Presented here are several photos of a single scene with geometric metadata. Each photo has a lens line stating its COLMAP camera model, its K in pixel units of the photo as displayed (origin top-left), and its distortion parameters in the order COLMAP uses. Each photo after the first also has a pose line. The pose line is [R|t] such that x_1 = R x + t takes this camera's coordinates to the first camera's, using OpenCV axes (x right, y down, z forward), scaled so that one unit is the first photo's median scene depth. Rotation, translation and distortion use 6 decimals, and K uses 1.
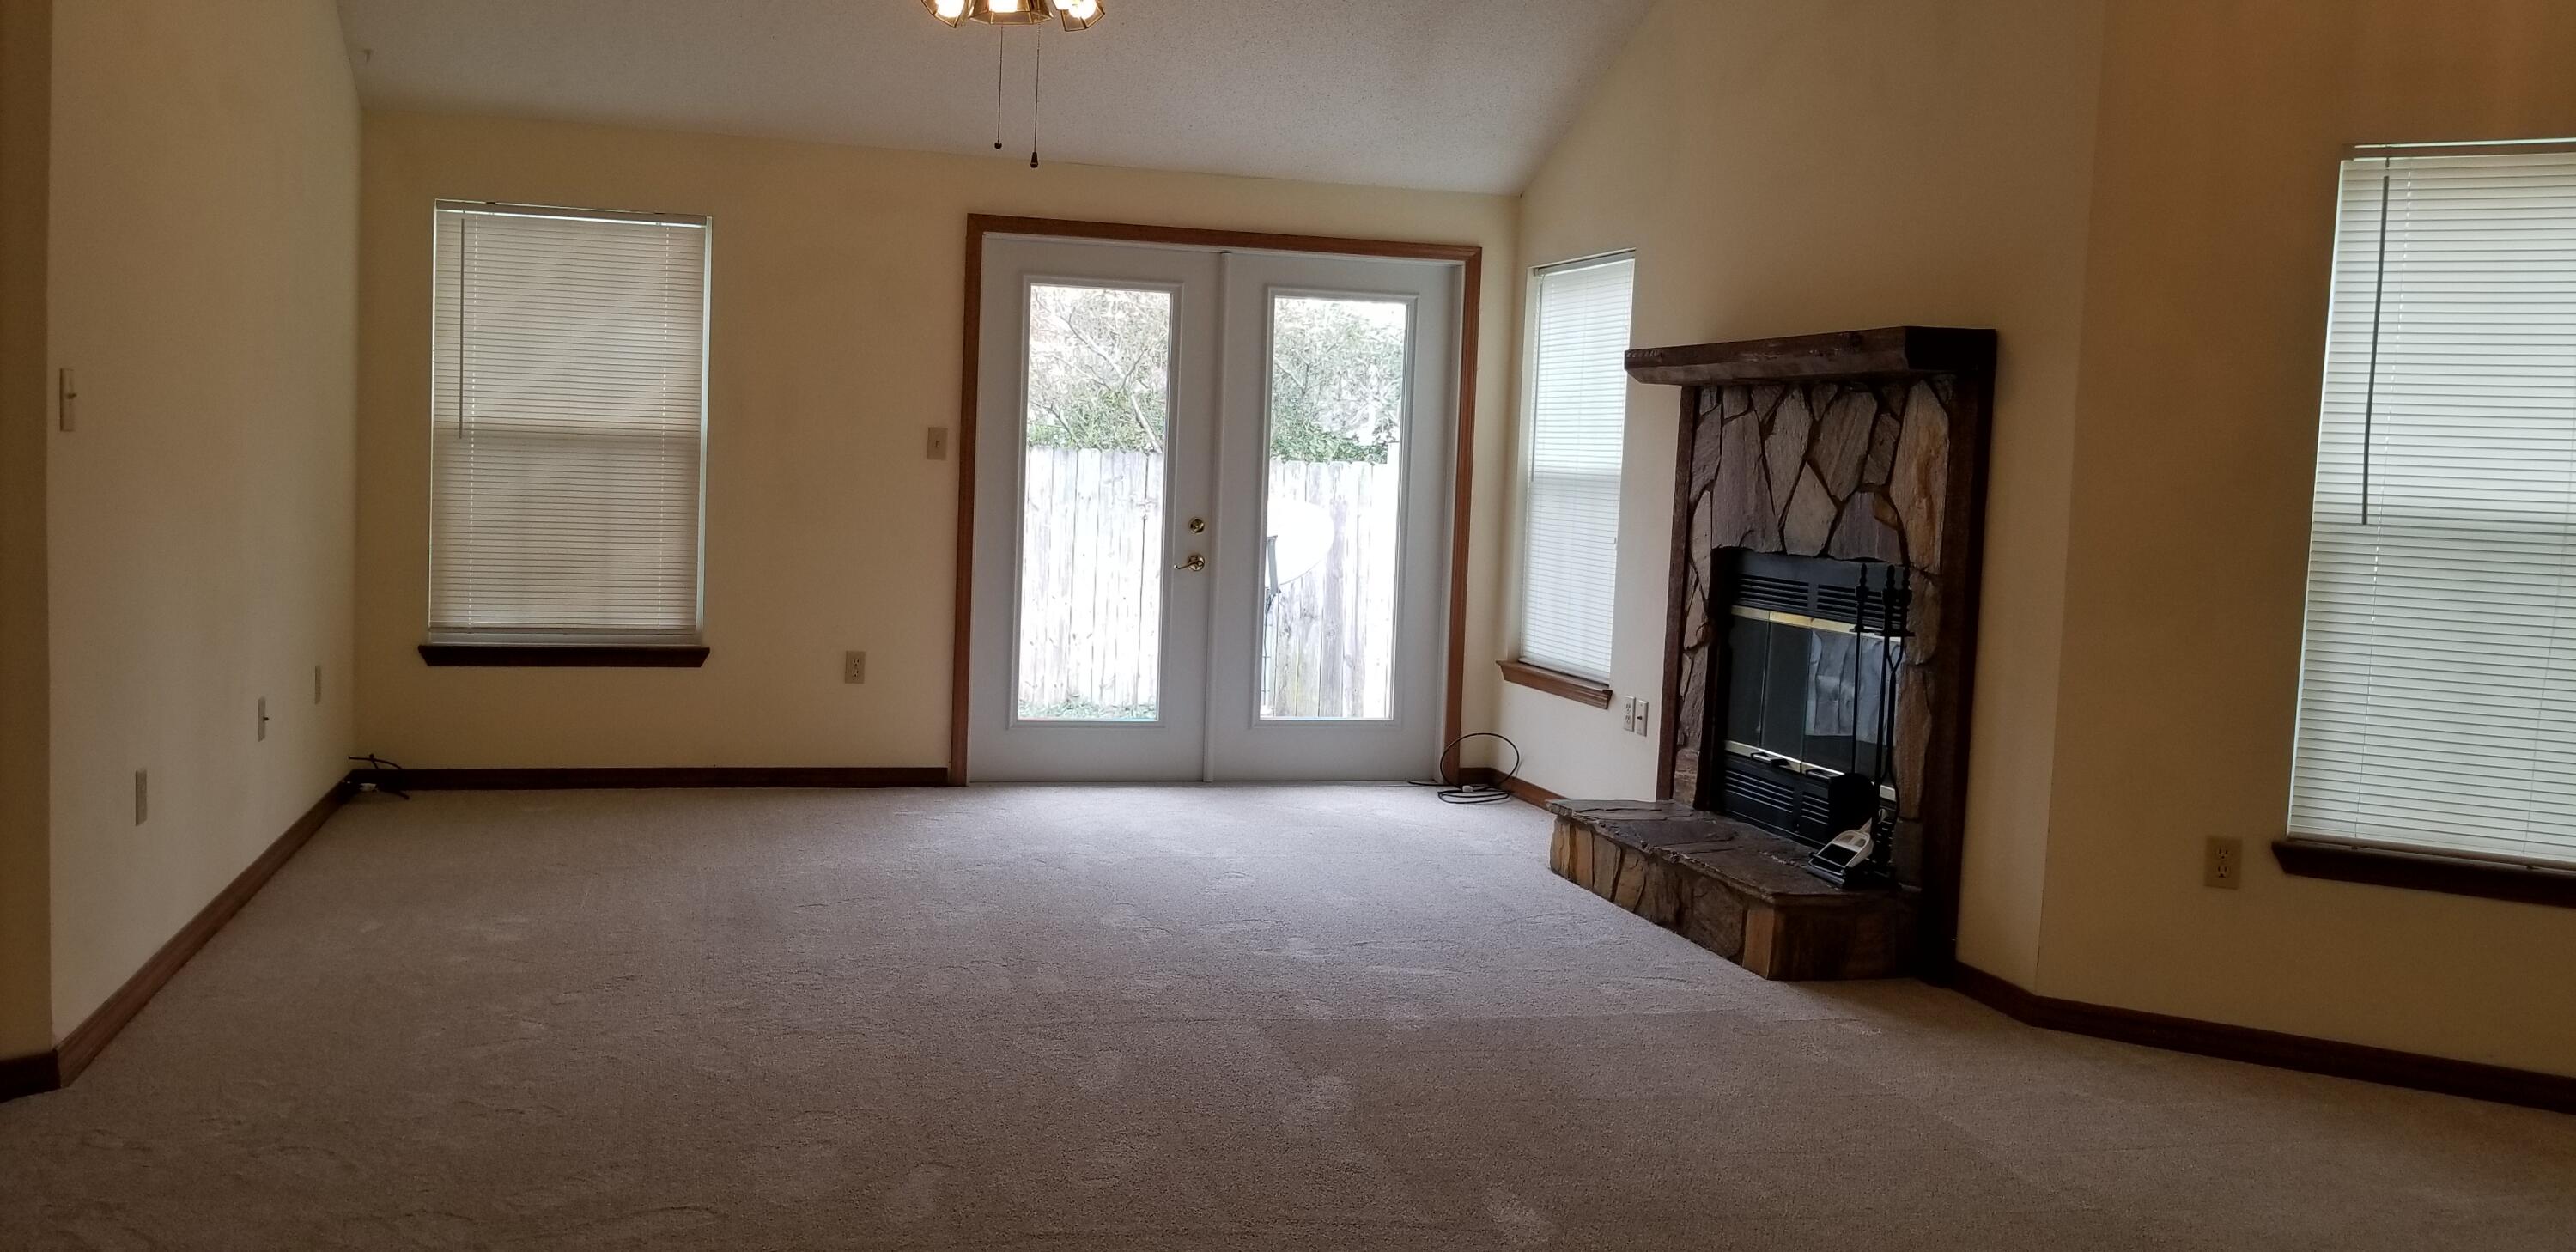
lens RADIAL K [[2154.5, 0, 1270.4], [0, 2154.5, 623.4], [0, 0, 1]] dist [0.007607, -0.025042]
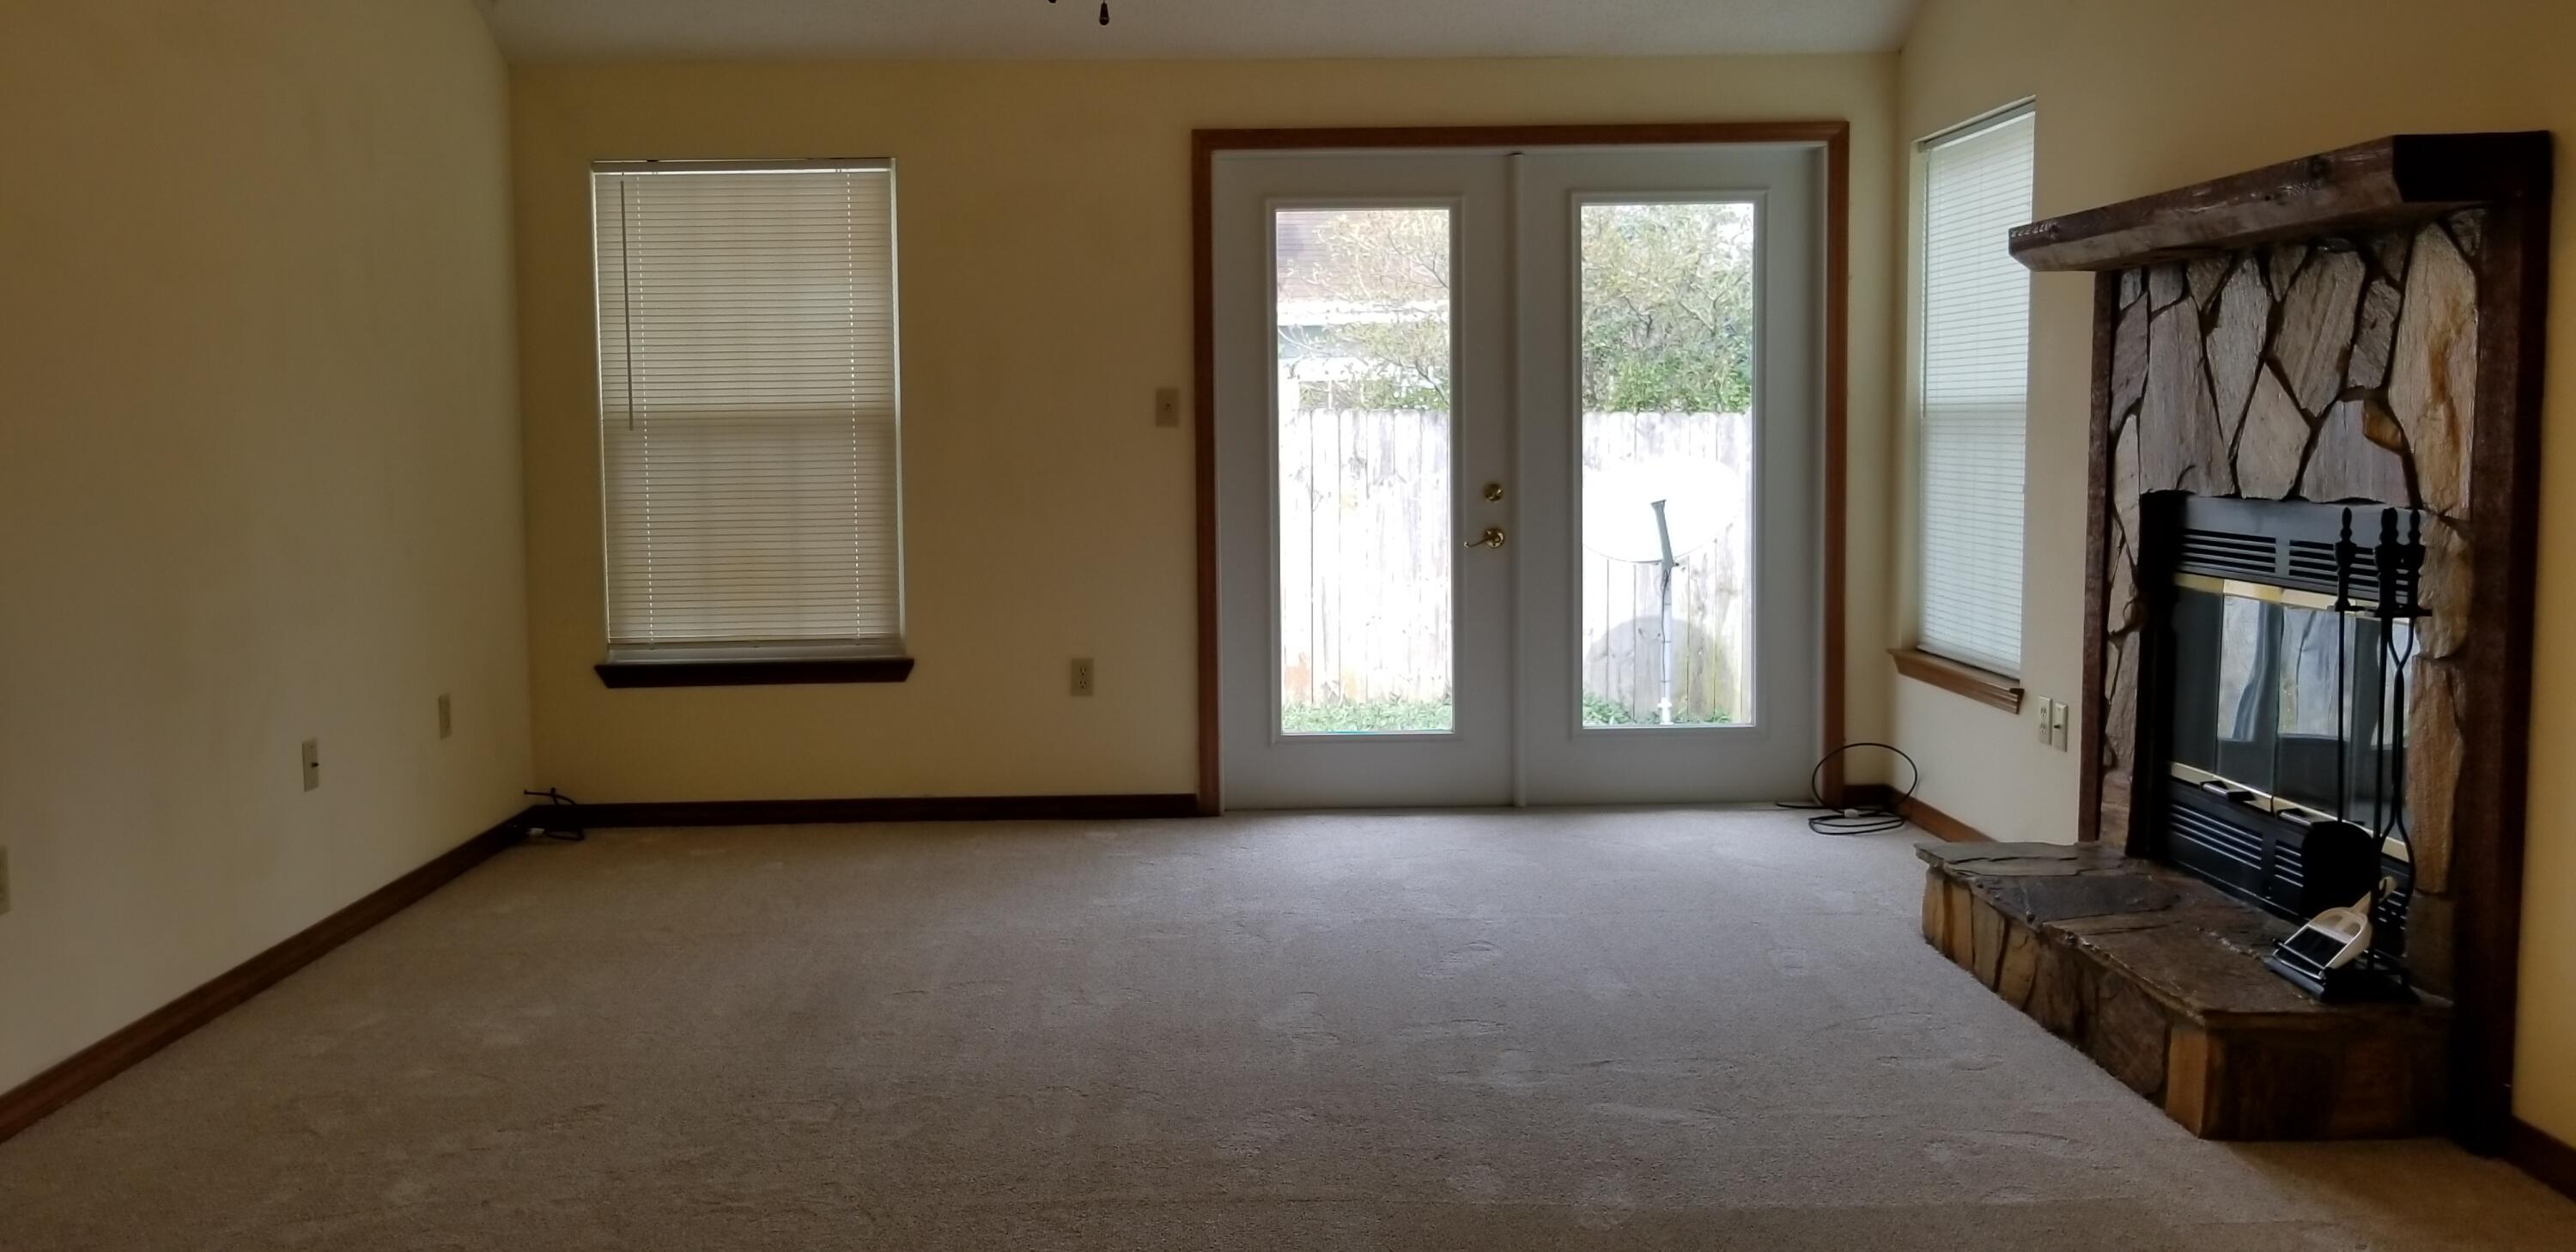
lens RADIAL K [[2154.5, 0, 1238.1], [0, 2154.5, 604.7], [0, 0, 1]] dist [0.007607, -0.025042]
pose [[0.966991, -0.029893, -0.253049, 0.085600], [0.030679, 0.999529, -0.000840, -0.005841], [0.252955, -0.006951, 0.967453, 0.207086]]
